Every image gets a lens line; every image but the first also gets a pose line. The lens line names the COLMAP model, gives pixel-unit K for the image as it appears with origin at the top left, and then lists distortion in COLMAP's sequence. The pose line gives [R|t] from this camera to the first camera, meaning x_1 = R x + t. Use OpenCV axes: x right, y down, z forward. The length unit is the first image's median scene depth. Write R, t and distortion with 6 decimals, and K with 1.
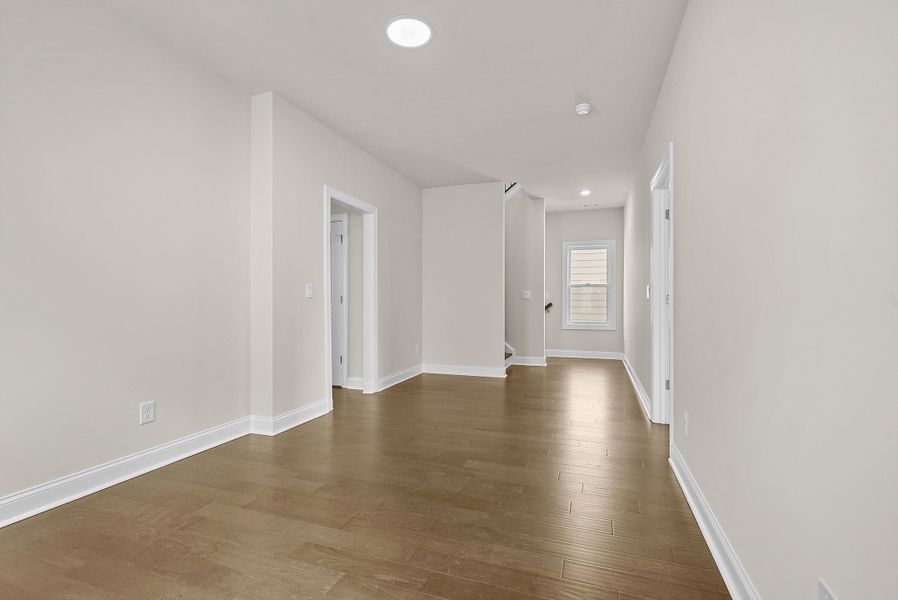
lens RADIAL K [[412.0, 0, 446.7], [0, 412.0, 301.9], [0, 0, 1]] dist [-0.003292, -0.000011]
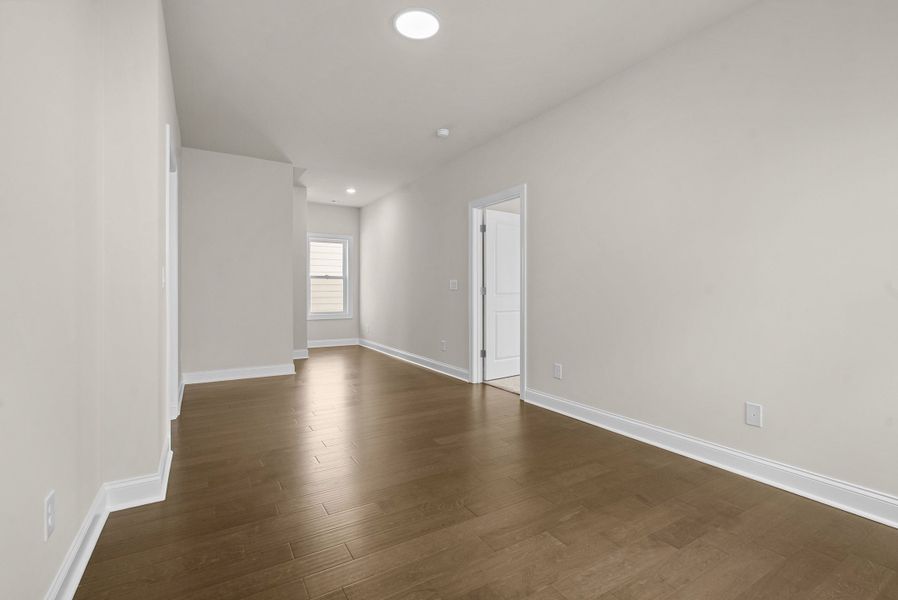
lens RADIAL K [[412.0, 0, 446.8], [0, 412.0, 295.8], [0, 0, 1]] dist [-0.003292, -0.000011]
pose [[0.629728, -0.005153, 0.776799, -0.287006], [-0.001687, 0.999967, 0.008000, -0.000960], [-0.776814, -0.006348, 0.629698, 0.109465]]
